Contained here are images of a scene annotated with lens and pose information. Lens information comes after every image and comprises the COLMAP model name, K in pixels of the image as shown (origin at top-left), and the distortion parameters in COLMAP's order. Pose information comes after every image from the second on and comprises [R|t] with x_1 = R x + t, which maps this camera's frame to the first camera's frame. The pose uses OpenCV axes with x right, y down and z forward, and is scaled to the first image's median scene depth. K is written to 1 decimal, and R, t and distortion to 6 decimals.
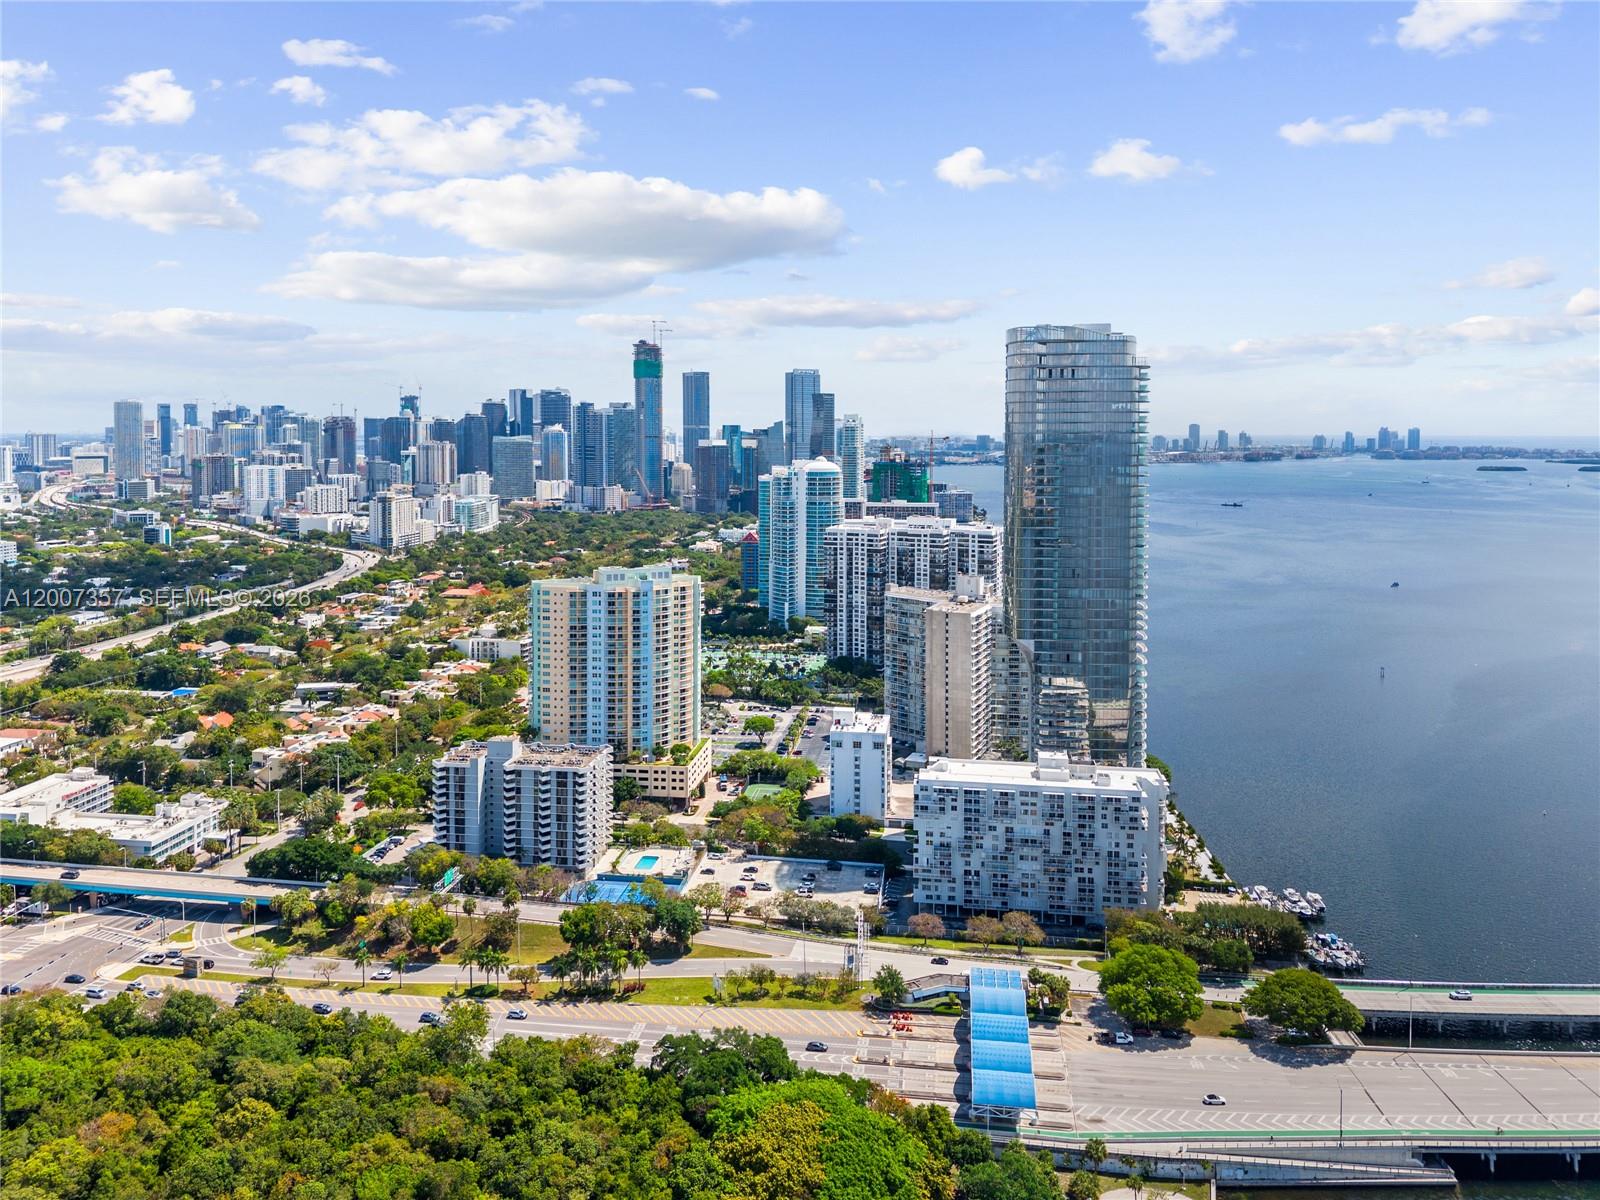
lens RADIAL K [[1065.5, 0, 822.7], [0, 1065.5, 428.3], [0, 0, 1]] dist [0.004155, -0.004712]
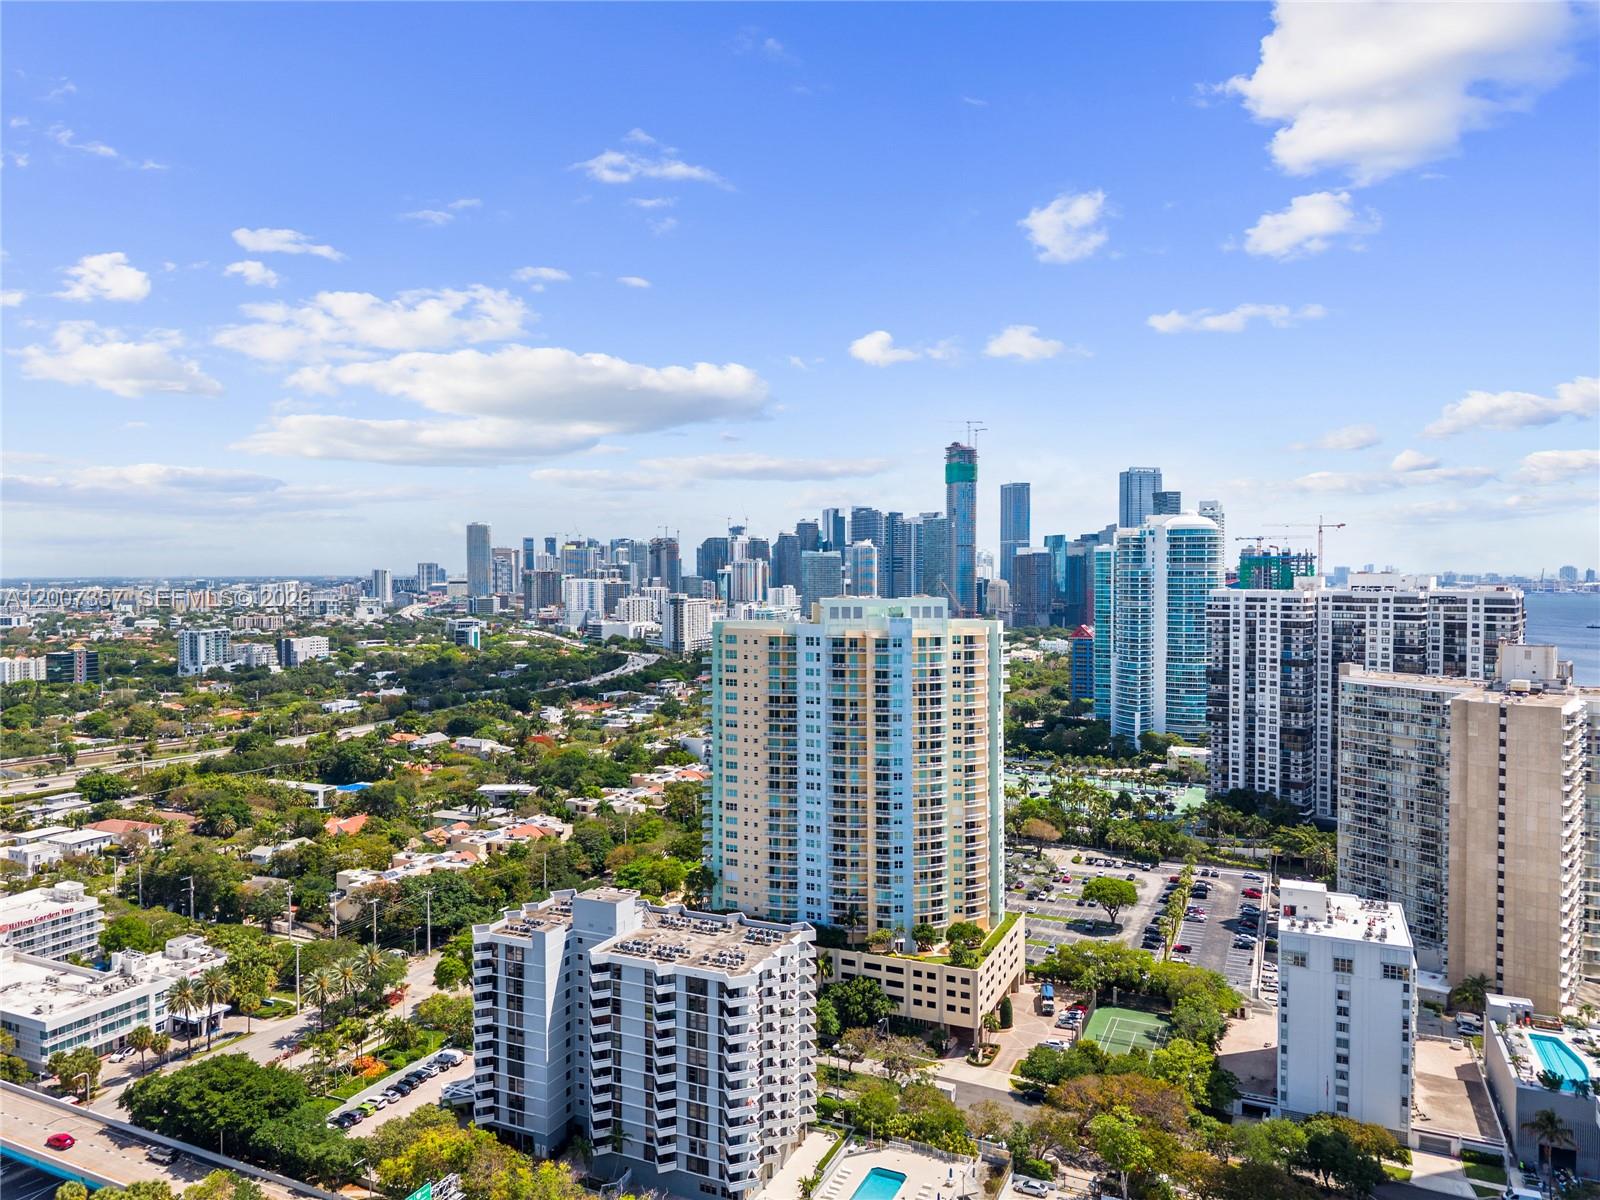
lens RADIAL K [[1069.6, 0, 817.8], [0, 1069.6, 598.9], [0, 0, 1]] dist [0.013061, -0.006028]
pose [[0.953999, 0.001984, -0.299804, -0.029188], [0.007691, 0.999487, 0.031089, 0.078381], [0.299712, -0.031964, 0.953494, 0.317829]]
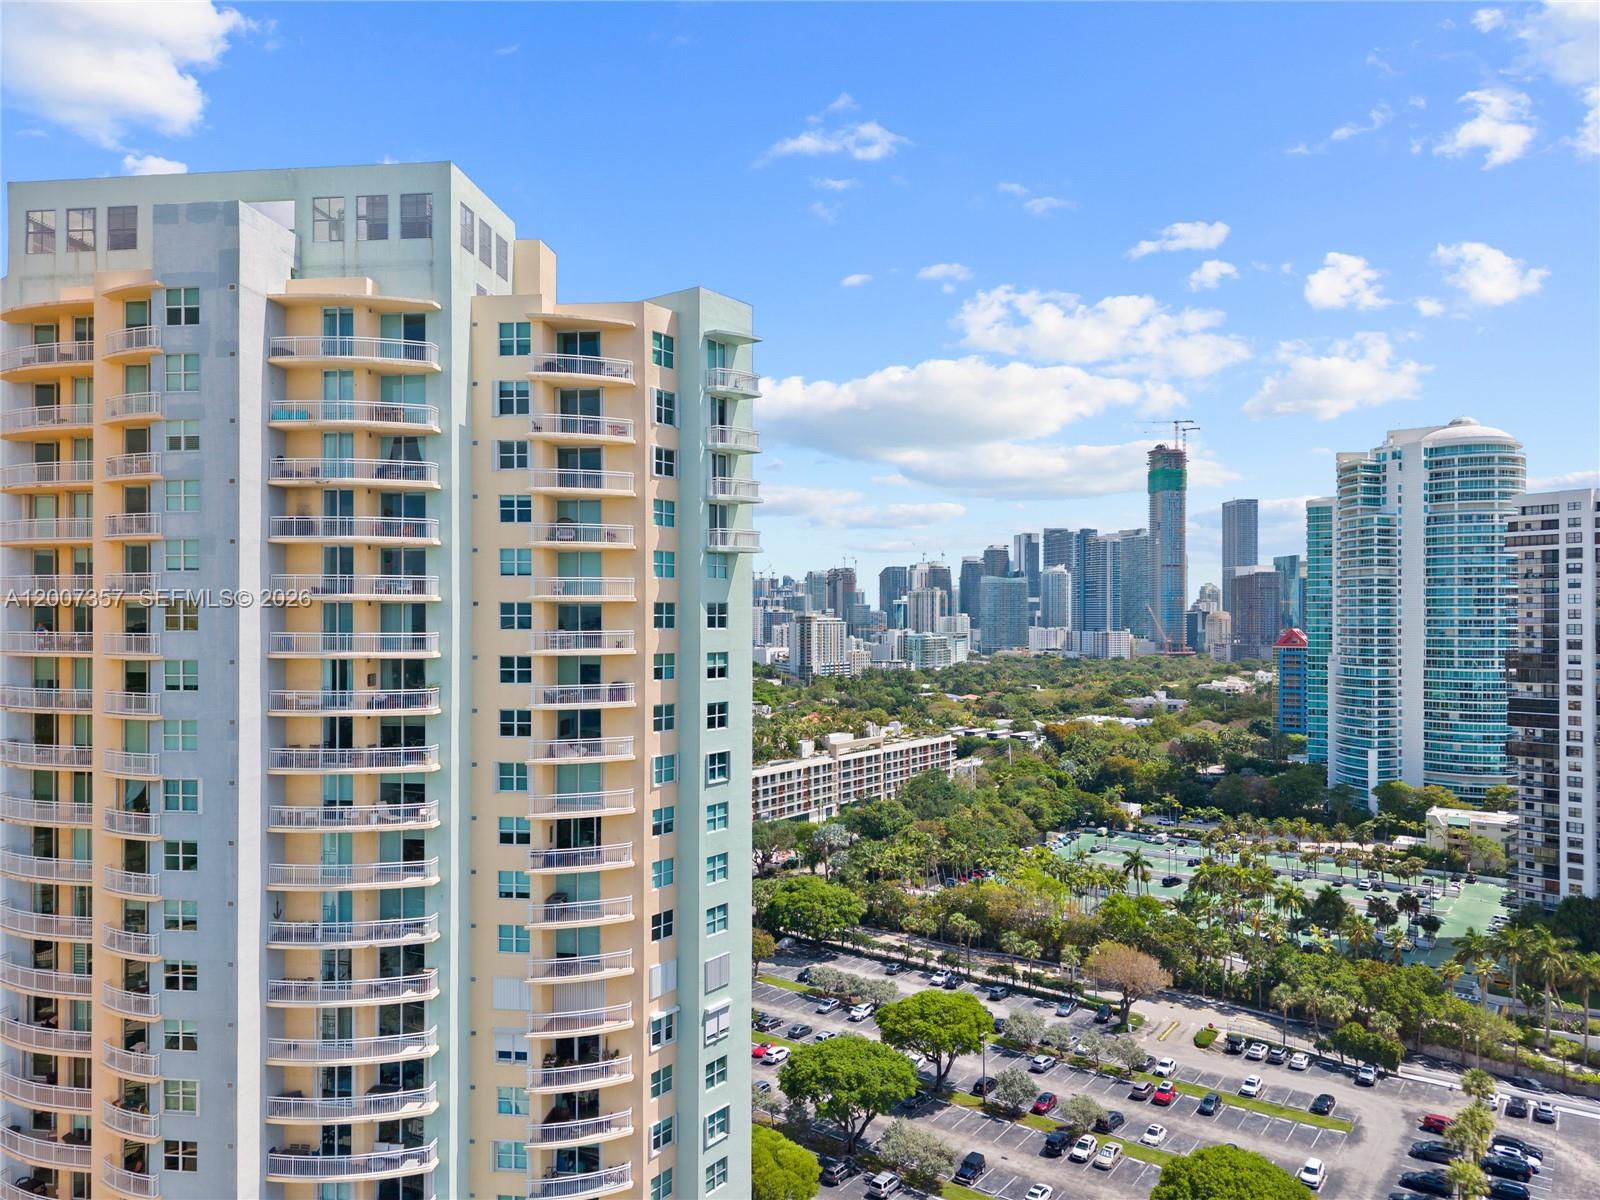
lens RADIAL K [[1082.1, 0, 797.7], [0, 1082.1, 612.7], [0, 0, 1]] dist [0.019825, -0.023039]
pose [[0.868581, -0.004765, -0.495524, -0.022443], [0.005727, 0.999984, 0.000423, 0.130302], [0.495513, -0.003206, 0.868594, 0.617265]]
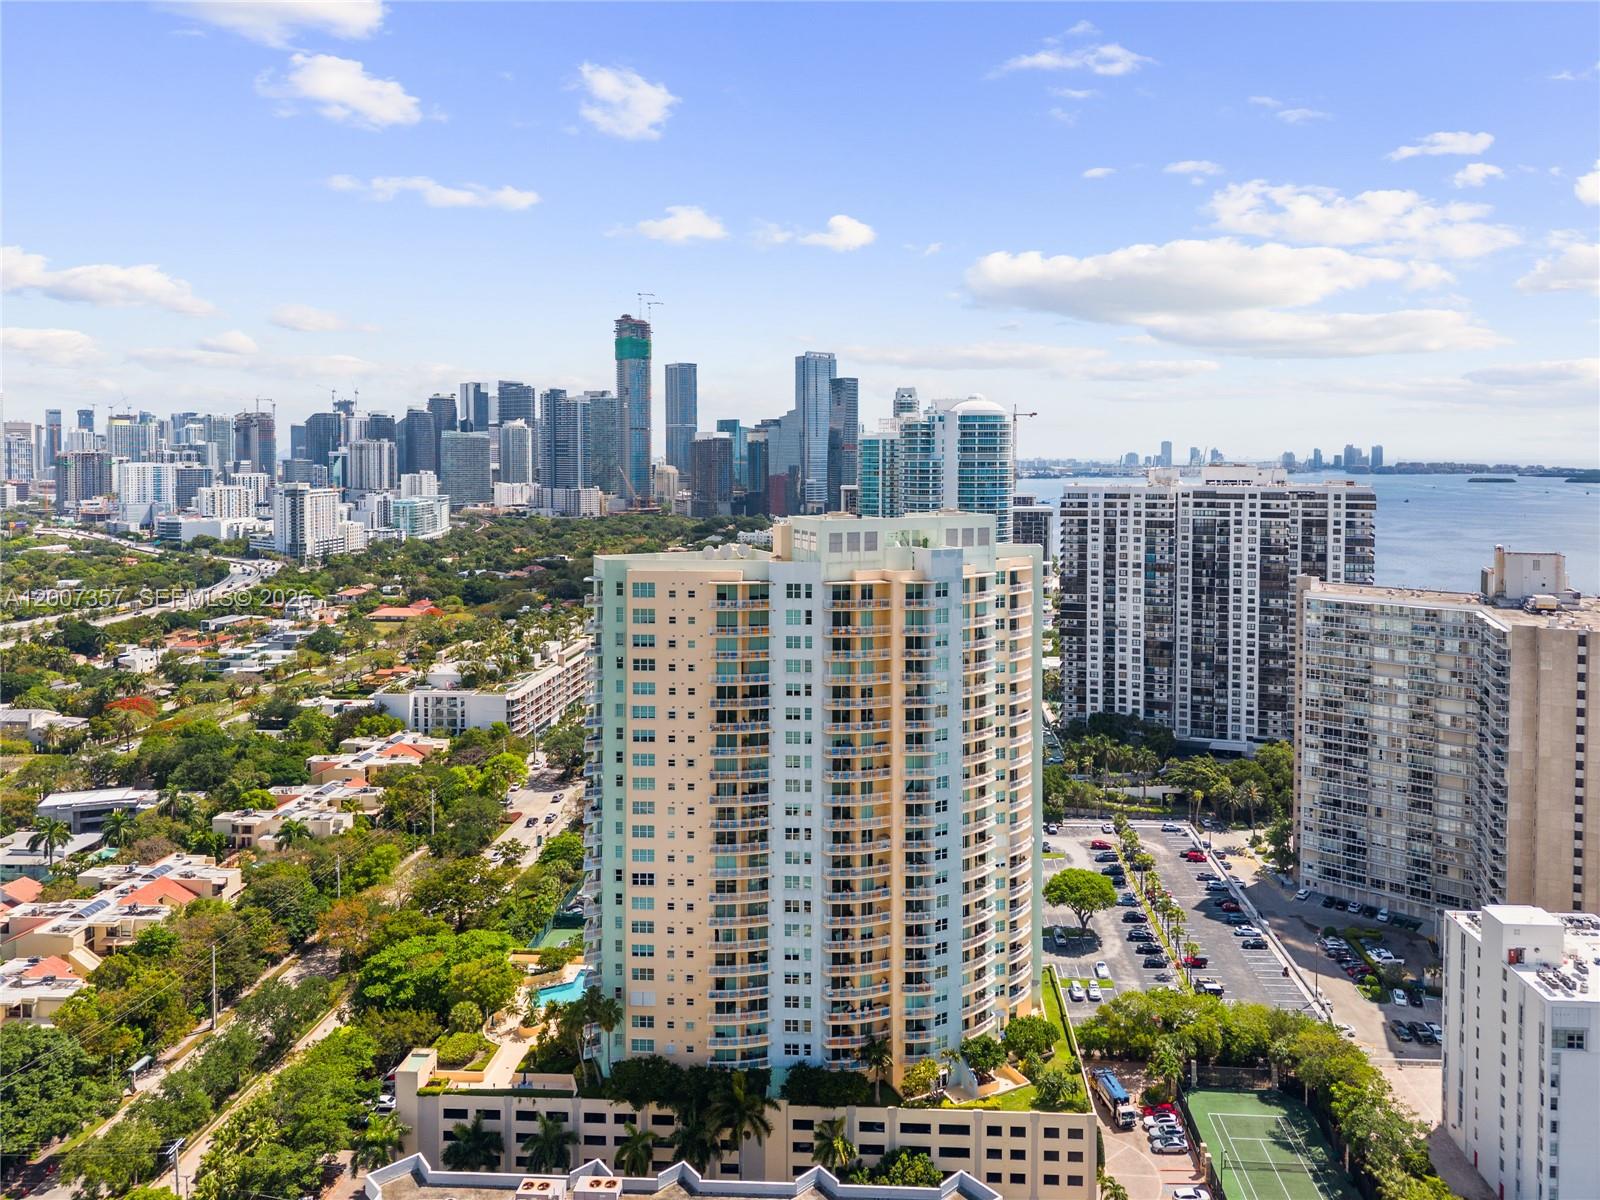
lens RADIAL K [[1090.6, 0, 863.9], [0, 1090.6, 509.9], [0, 0, 1]] dist [0.021196, -0.019811]
pose [[0.997511, -0.004329, 0.070378, -0.143748], [0.000295, 0.998361, 0.057233, 0.075371], [-0.070510, -0.057069, 0.995877, 0.448251]]
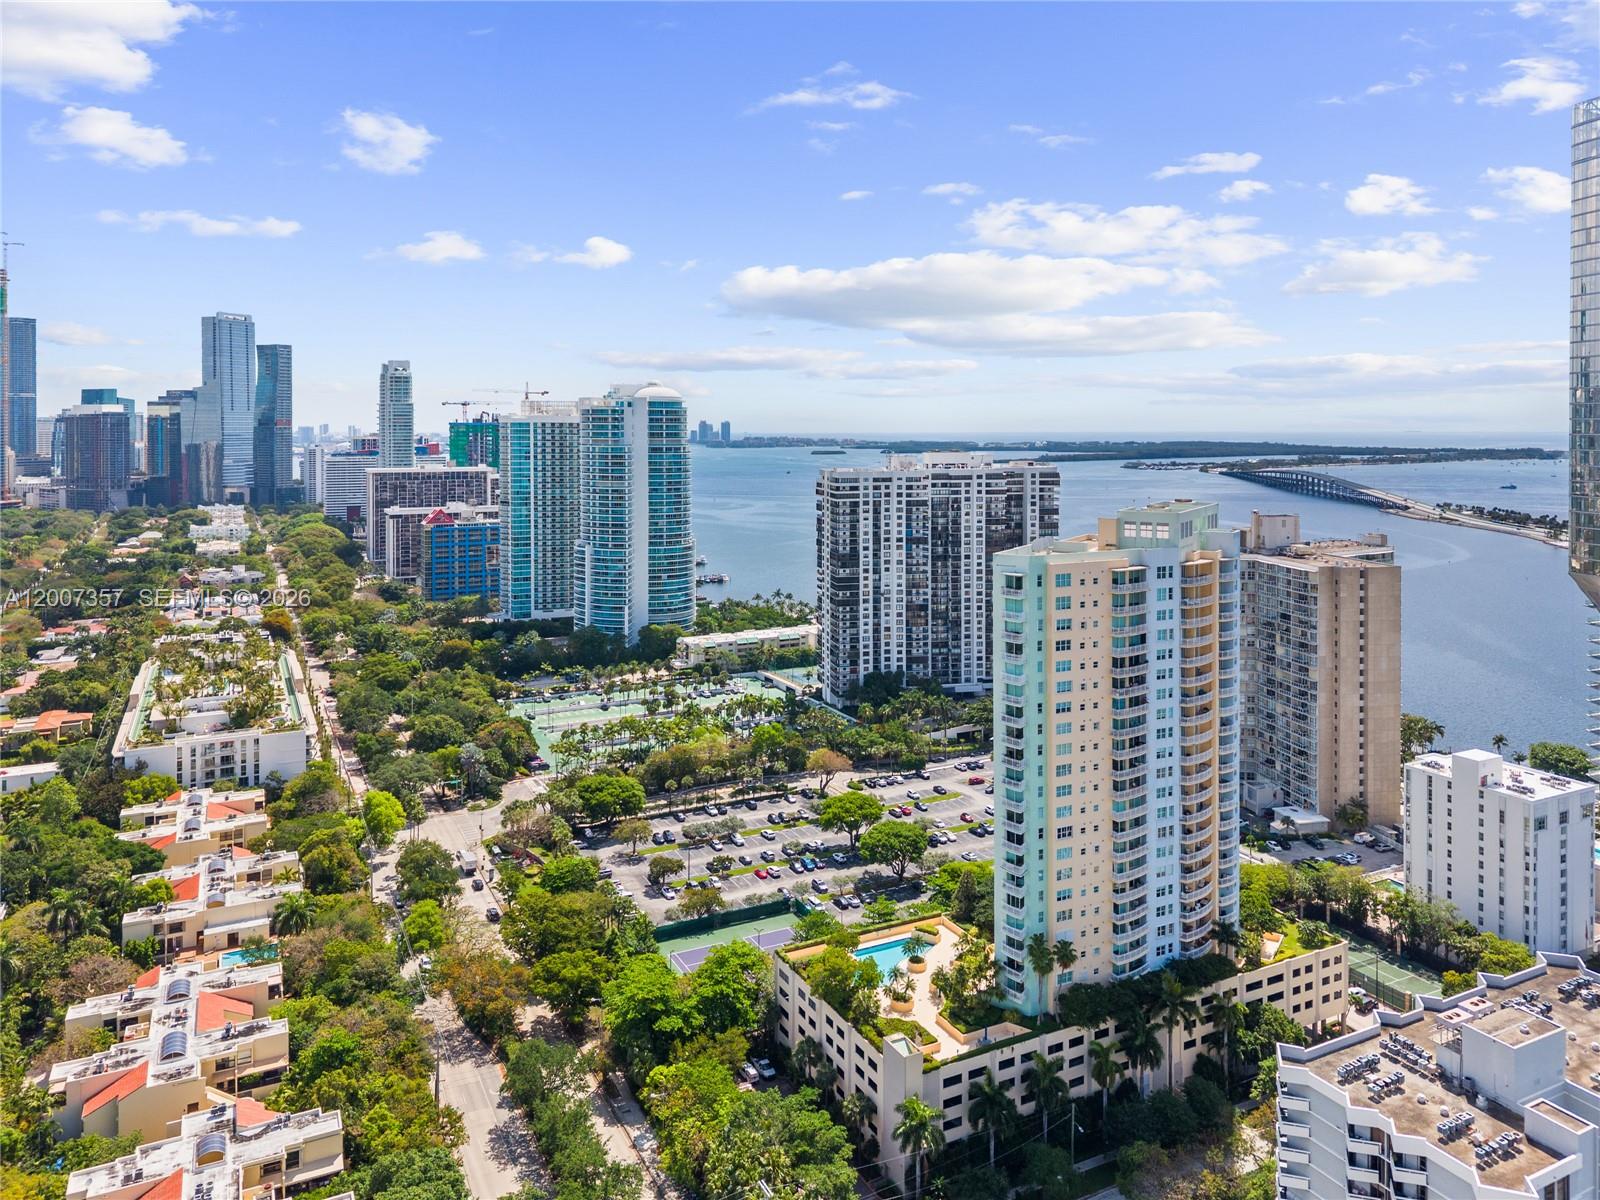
lens RADIAL K [[1098.6, 0, 811.4], [0, 1098.6, 515.6], [0, 0, 1]] dist [0.011431, -0.013870]
pose [[0.829666, -0.047484, 0.556237, -0.368872], [-0.000466, 0.996317, 0.085749, 0.066260], [-0.558259, -0.071402, 0.826588, 0.491728]]
